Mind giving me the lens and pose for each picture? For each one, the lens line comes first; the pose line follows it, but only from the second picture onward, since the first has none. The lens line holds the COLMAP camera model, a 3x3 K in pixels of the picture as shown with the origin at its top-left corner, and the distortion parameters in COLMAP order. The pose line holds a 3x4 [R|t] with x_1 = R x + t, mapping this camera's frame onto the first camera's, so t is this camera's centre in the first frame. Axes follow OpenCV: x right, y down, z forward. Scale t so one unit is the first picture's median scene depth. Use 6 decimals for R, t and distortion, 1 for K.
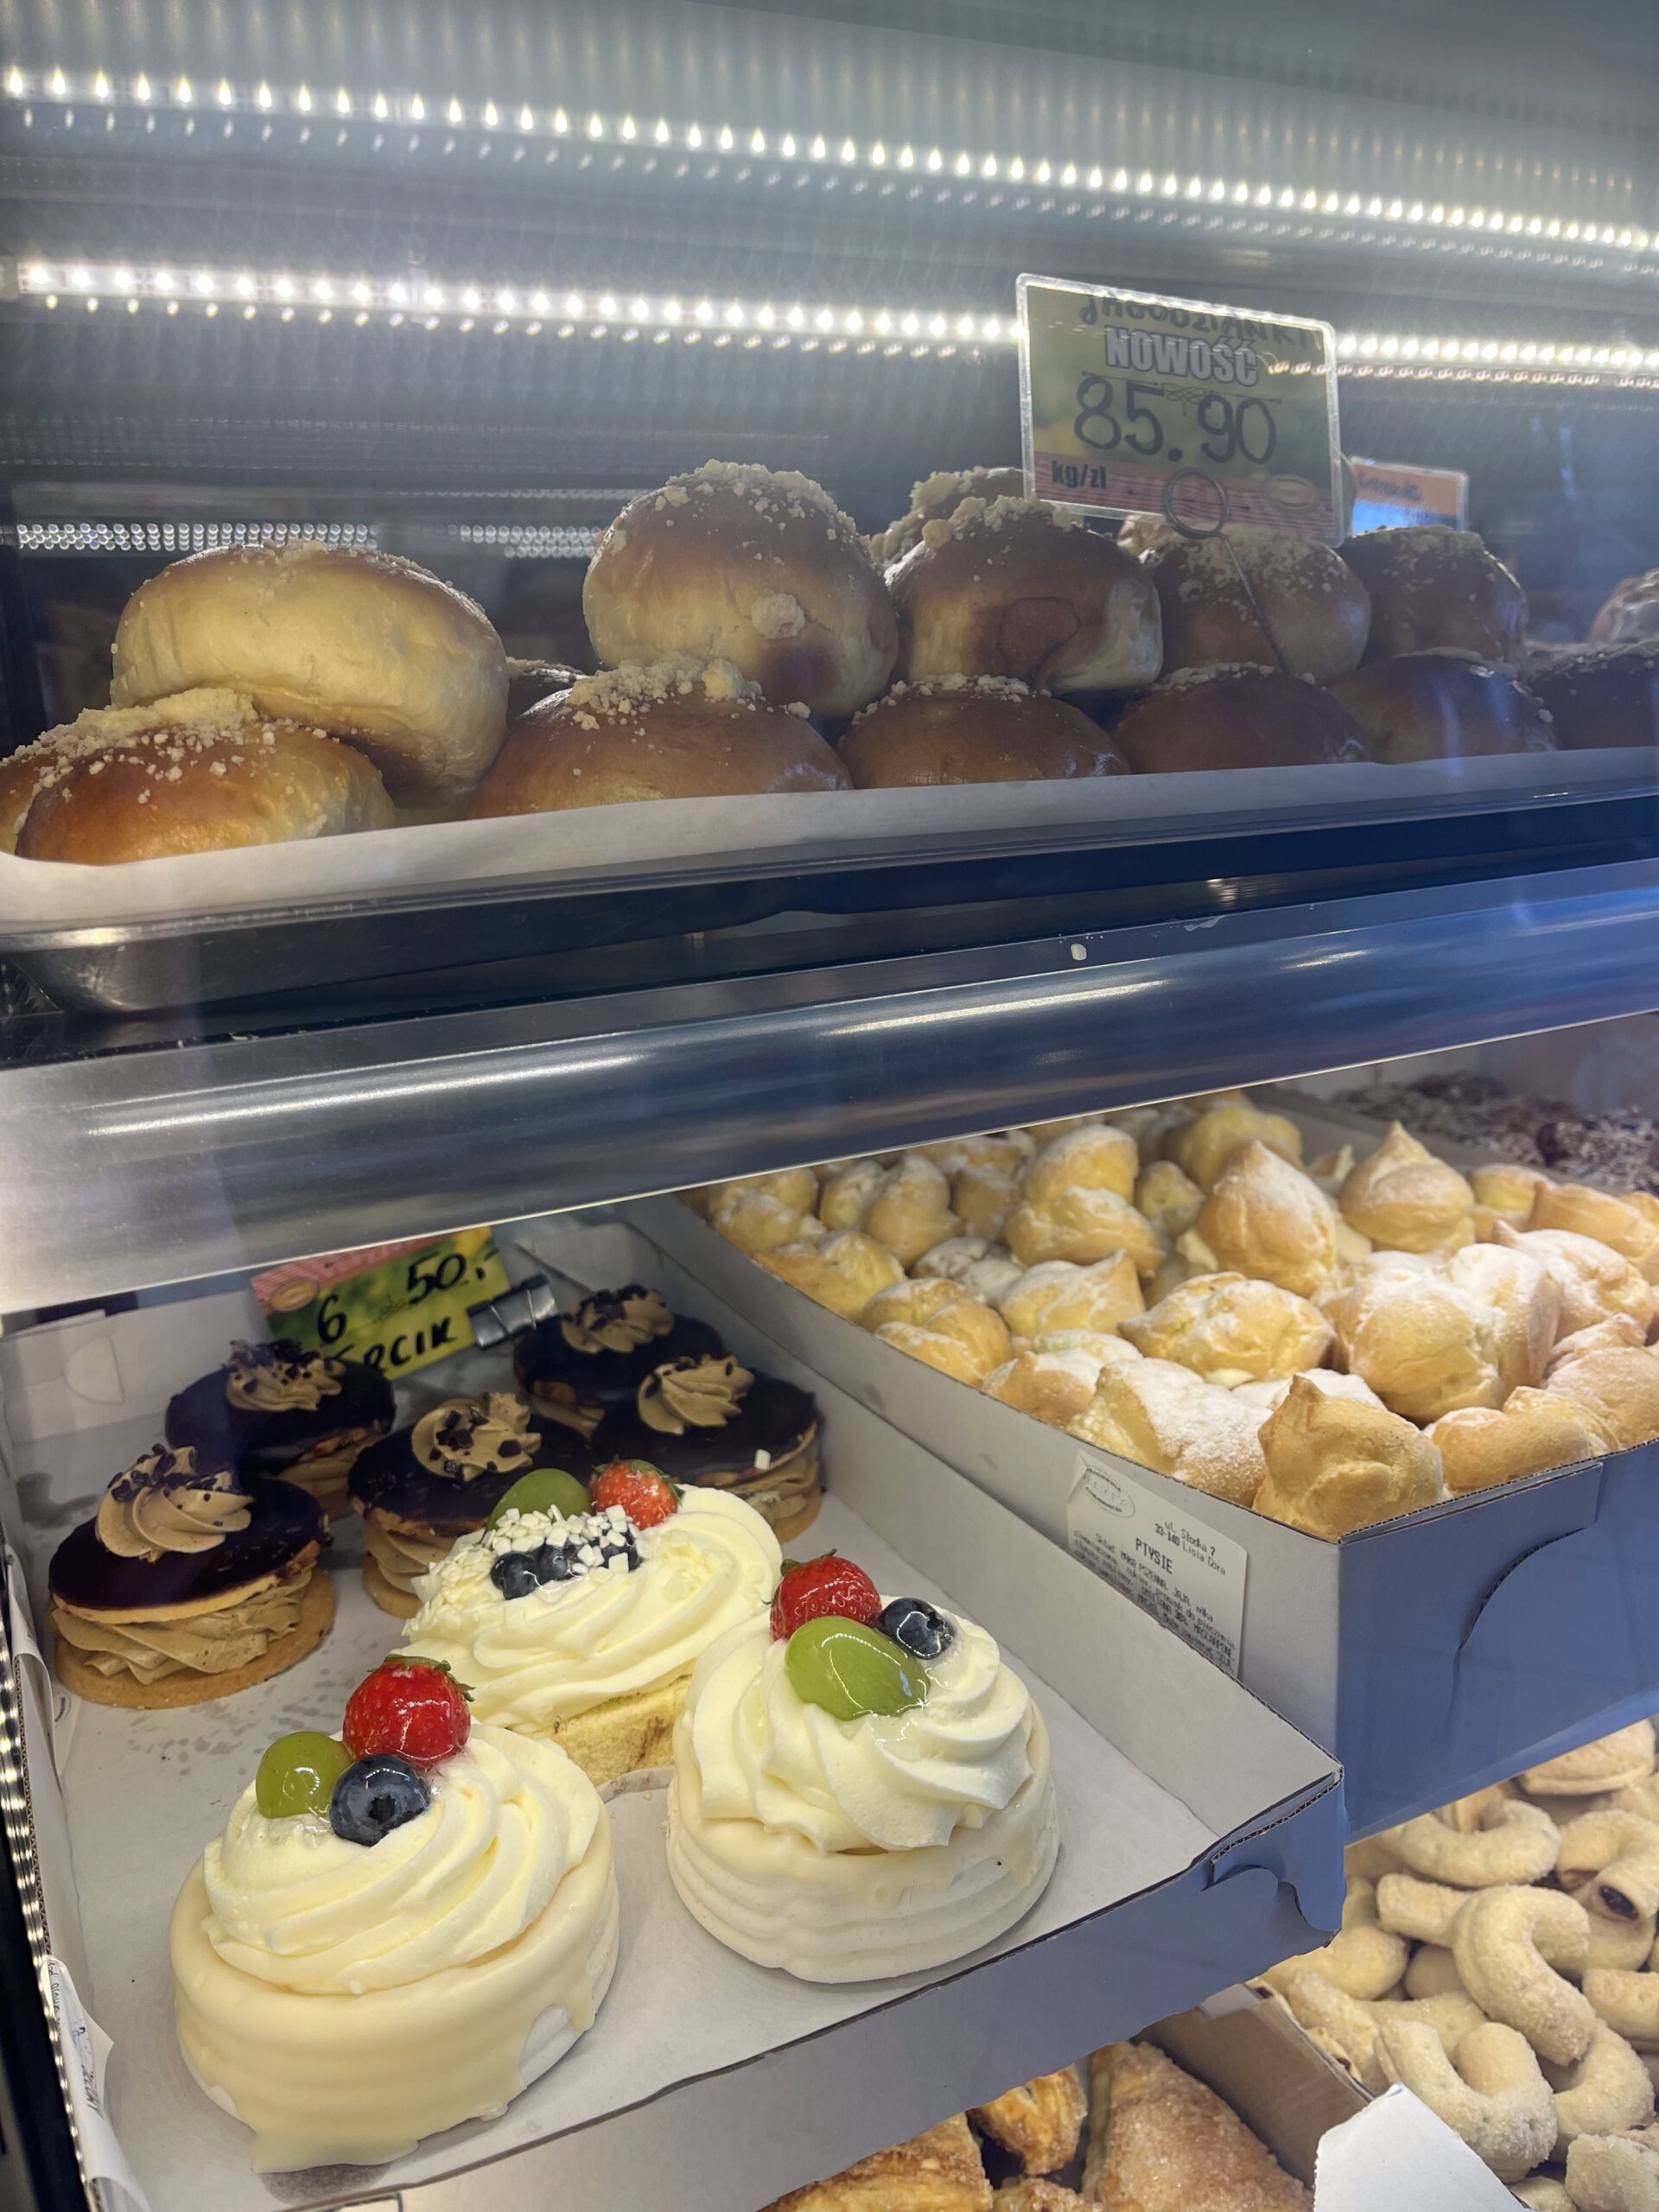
lens RADIAL K [[1730.1, 0, 829.7], [0, 1730.1, 1102.1], [0, 0, 1]] dist [0.016843, 0.005361]
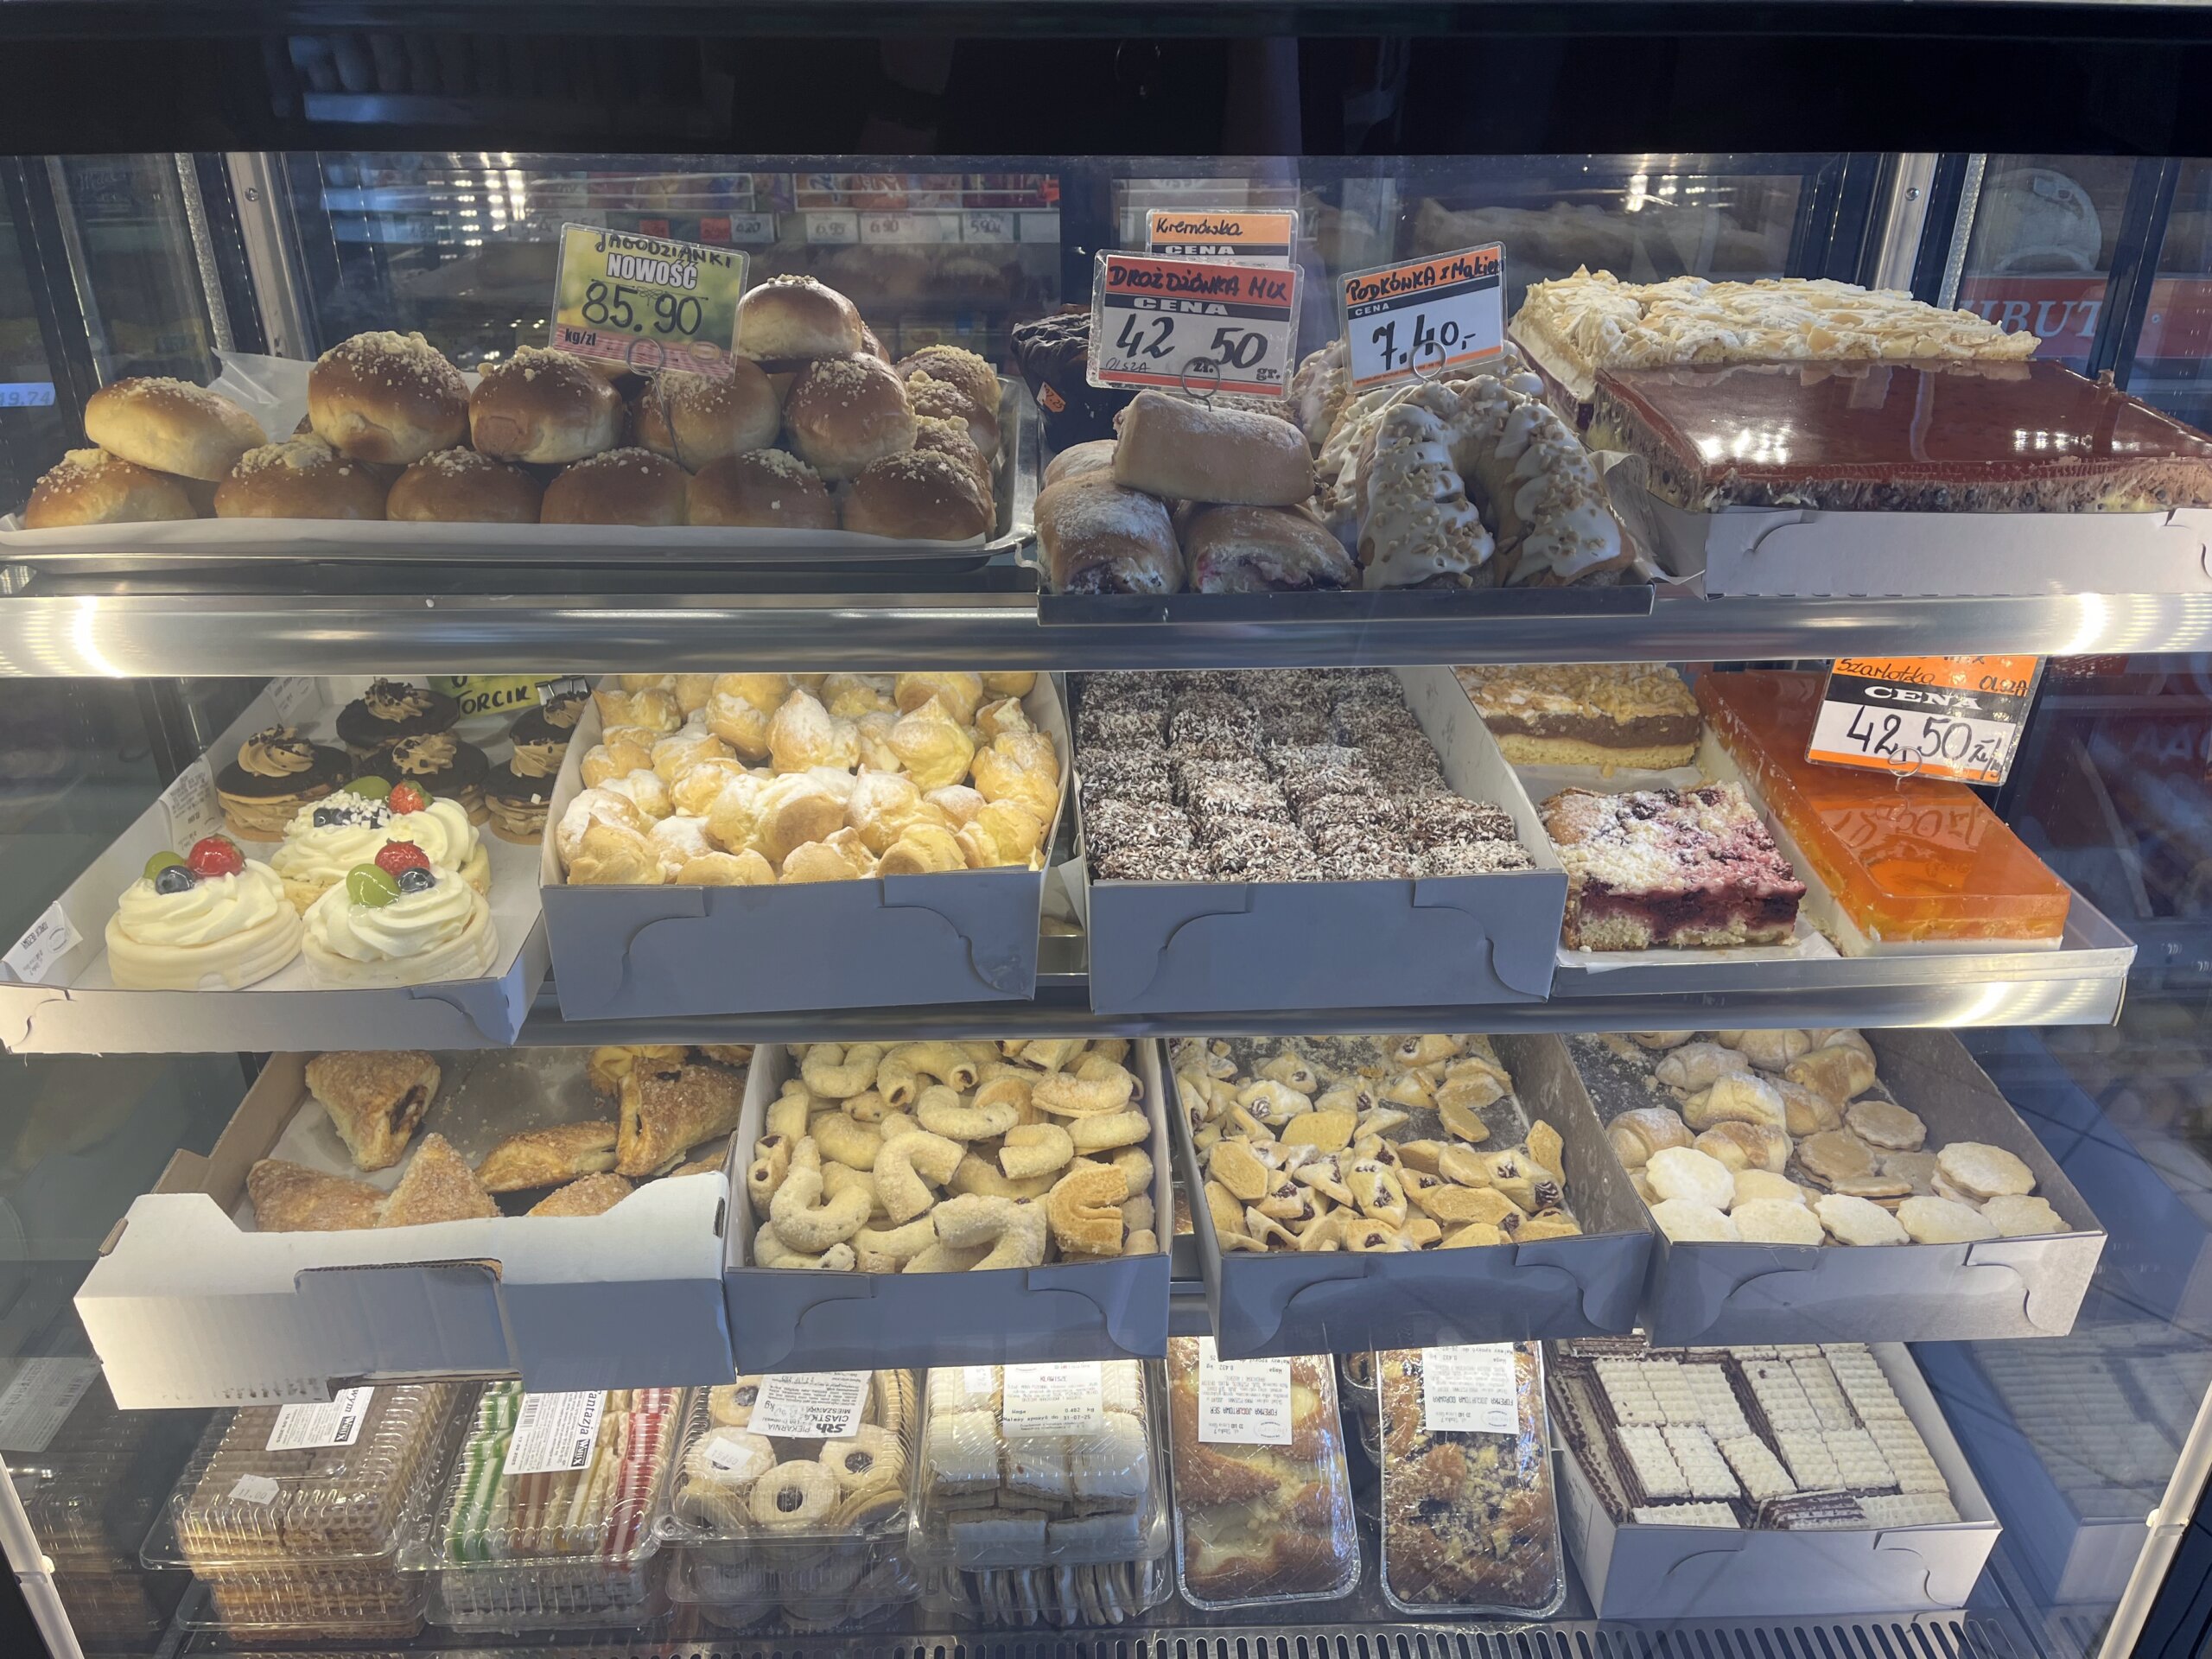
lens RADIAL K [[1730.1, 0, 1107.2], [0, 1730.1, 830.0], [0, 0, 1]] dist [0.016843, 0.005361]
pose [[0.903386, 0.235779, -0.358193, 1.452178], [-0.146473, 0.954703, 0.259014, -0.415180], [0.403038, -0.181524, 0.897000, -0.569068]]
